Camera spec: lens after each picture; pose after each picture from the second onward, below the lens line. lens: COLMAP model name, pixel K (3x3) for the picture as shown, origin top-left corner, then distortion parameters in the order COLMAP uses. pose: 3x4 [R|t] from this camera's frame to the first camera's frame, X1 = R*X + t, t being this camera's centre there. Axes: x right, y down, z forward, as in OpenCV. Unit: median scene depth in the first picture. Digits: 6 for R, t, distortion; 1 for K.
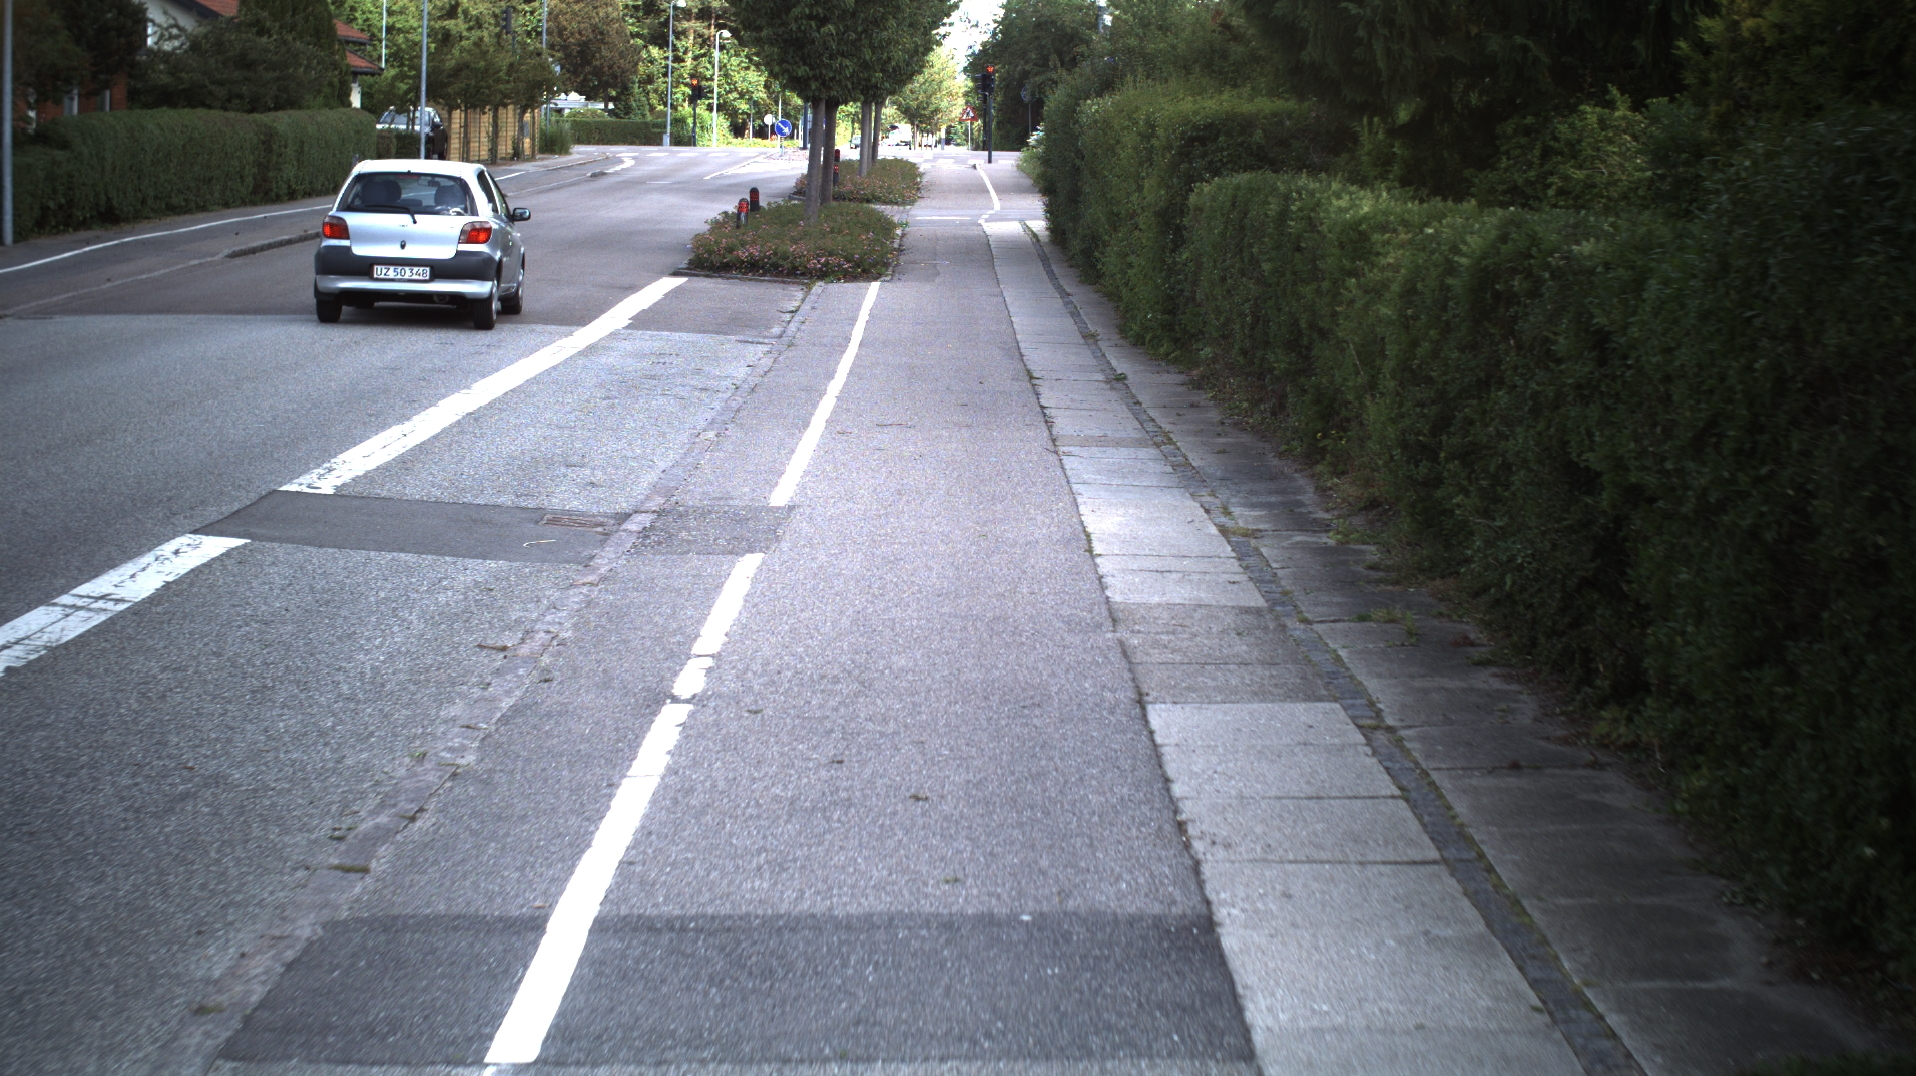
lens RADIAL K [[3196.8, 0, 958.0], [0, 3196.8, 538.0], [0, 0, 1]] dist [-0.287089, 0.380739]
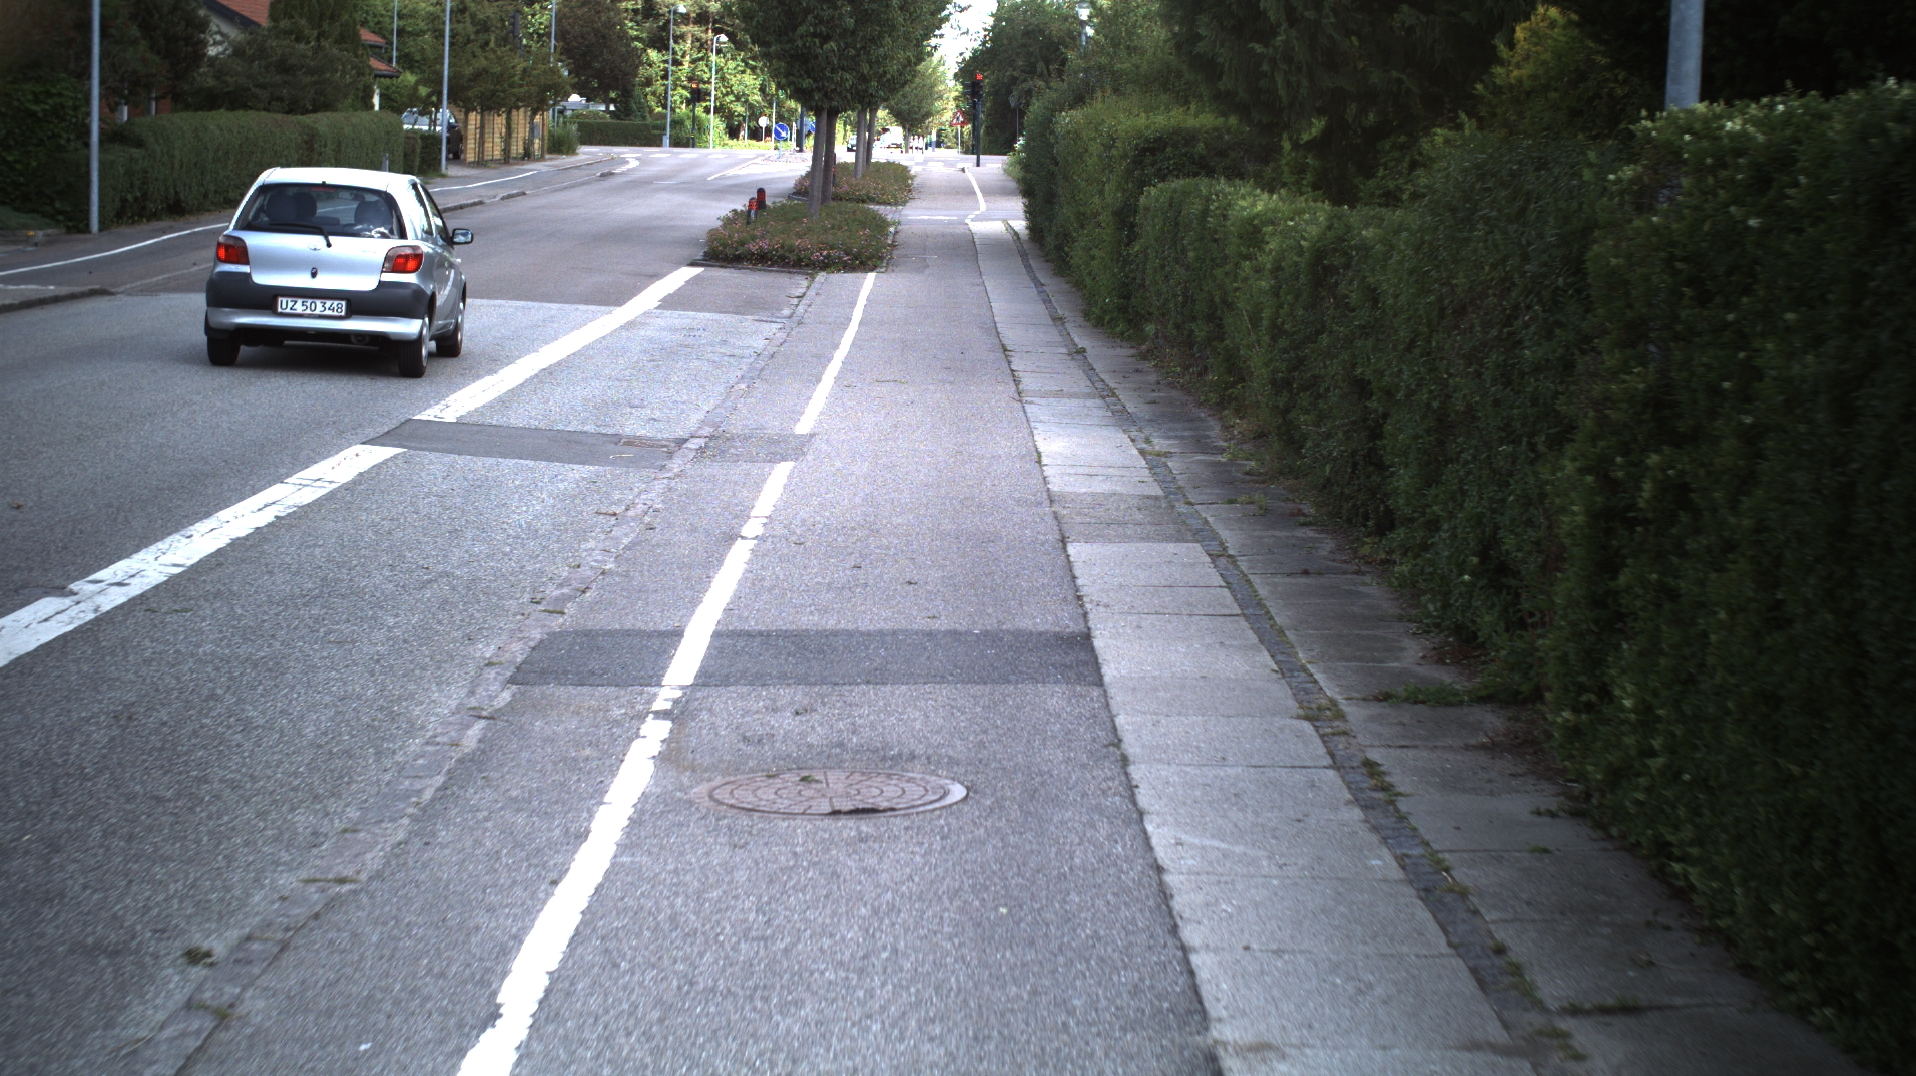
lens RADIAL K [[3196.8, 0, 958.0], [0, 3196.8, 538.0], [0, 0, 1]] dist [-0.287089, 0.380739]
pose [[0.999958, 0.008345, 0.003916, 0.000843], [-0.008342, 0.999965, -0.000773, 0.012426], [-0.003923, 0.000740, 0.999992, -0.111487]]
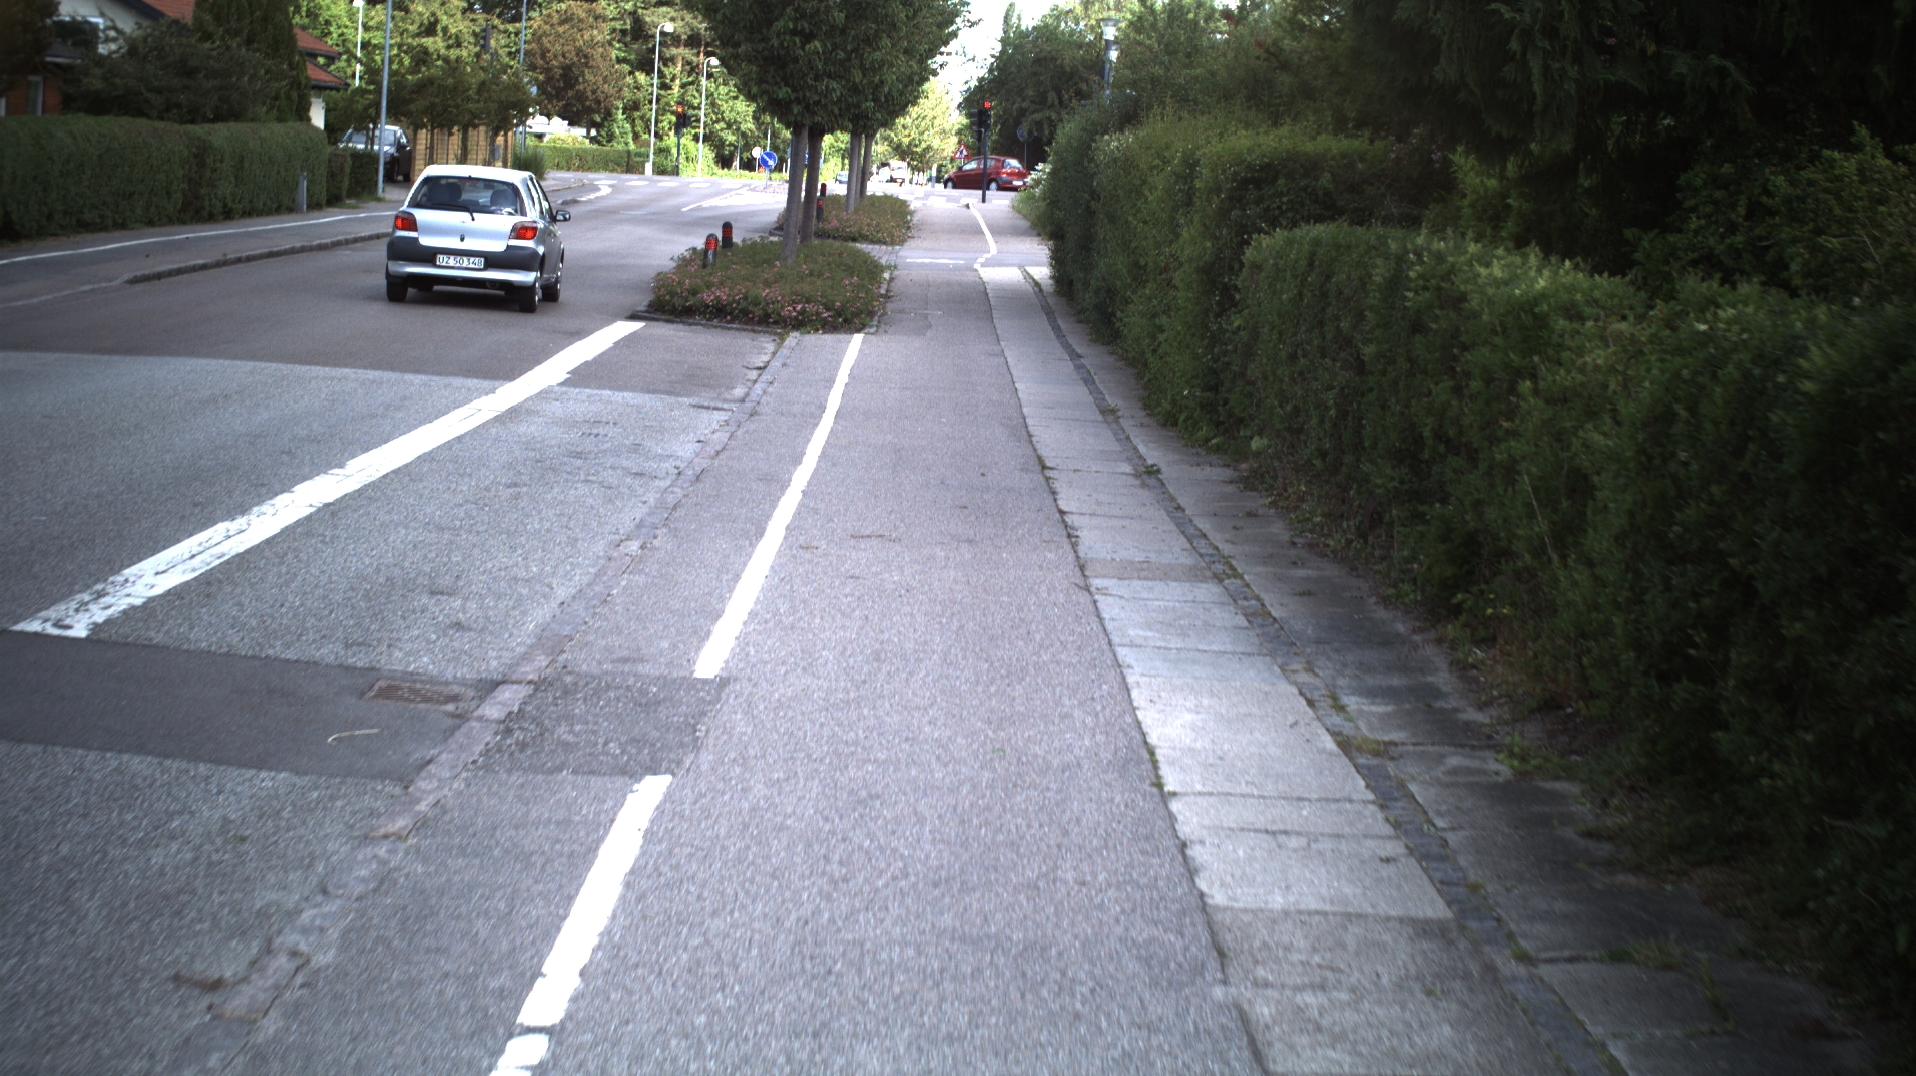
lens RADIAL K [[3196.8, 0, 958.0], [0, 3196.8, 538.0], [0, 0, 1]] dist [-0.287089, 0.380739]
pose [[0.999531, 0.029909, 0.006542, -0.002288], [-0.029827, 0.999480, -0.012258, -0.012916], [-0.006905, 0.012057, 0.999903, 0.111177]]
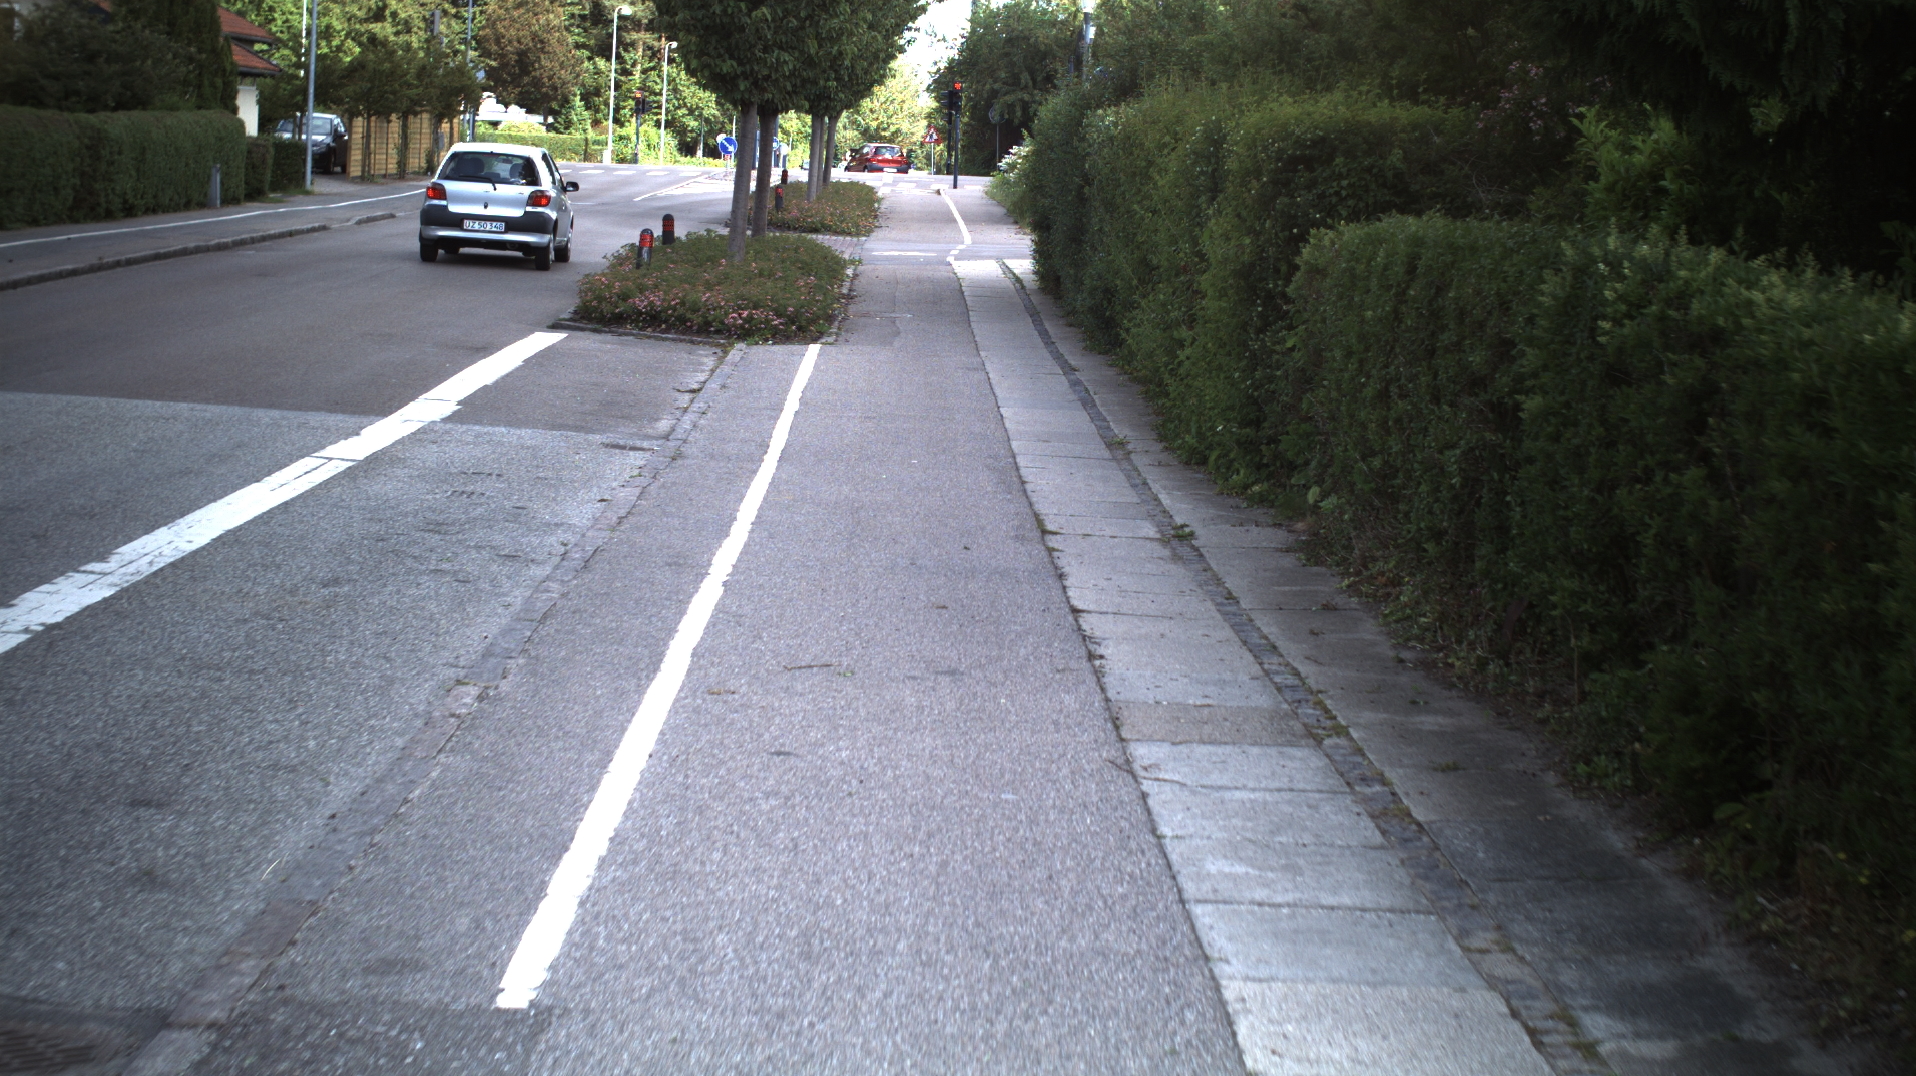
lens RADIAL K [[3196.8, 0, 958.0], [0, 3196.8, 538.0], [0, 0, 1]] dist [-0.287089, 0.380739]
pose [[0.999715, 0.018718, 0.014822, -0.002077], [-0.018603, 0.999796, -0.007879, -0.026367], [-0.014966, 0.007601, 0.999859, 0.222247]]
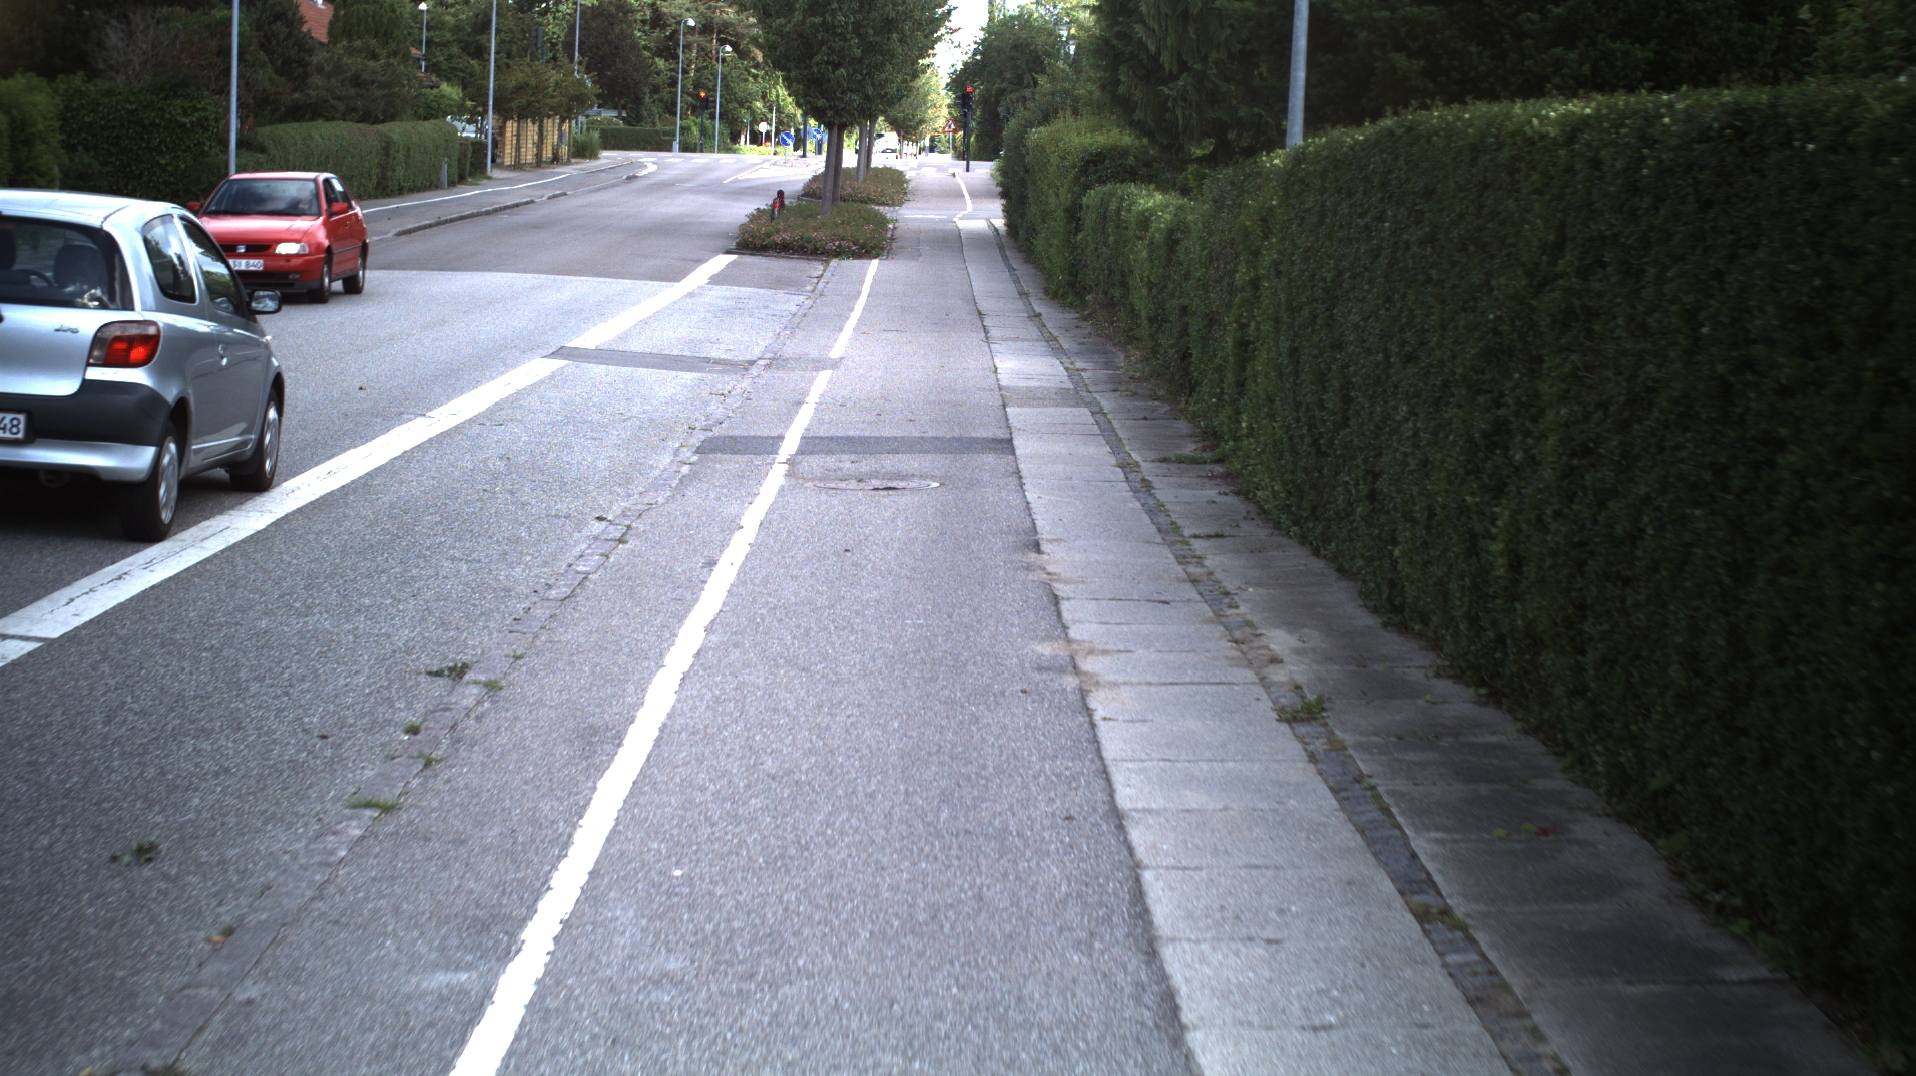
lens RADIAL K [[3196.8, 0, 958.0], [0, 3196.8, 538.0], [0, 0, 1]] dist [-0.287089, 0.380739]
pose [[0.999896, 0.012890, 0.006502, 0.002123], [-0.012877, 0.999915, -0.002032, 0.037508], [-0.006527, 0.001948, 0.999977, -0.333946]]
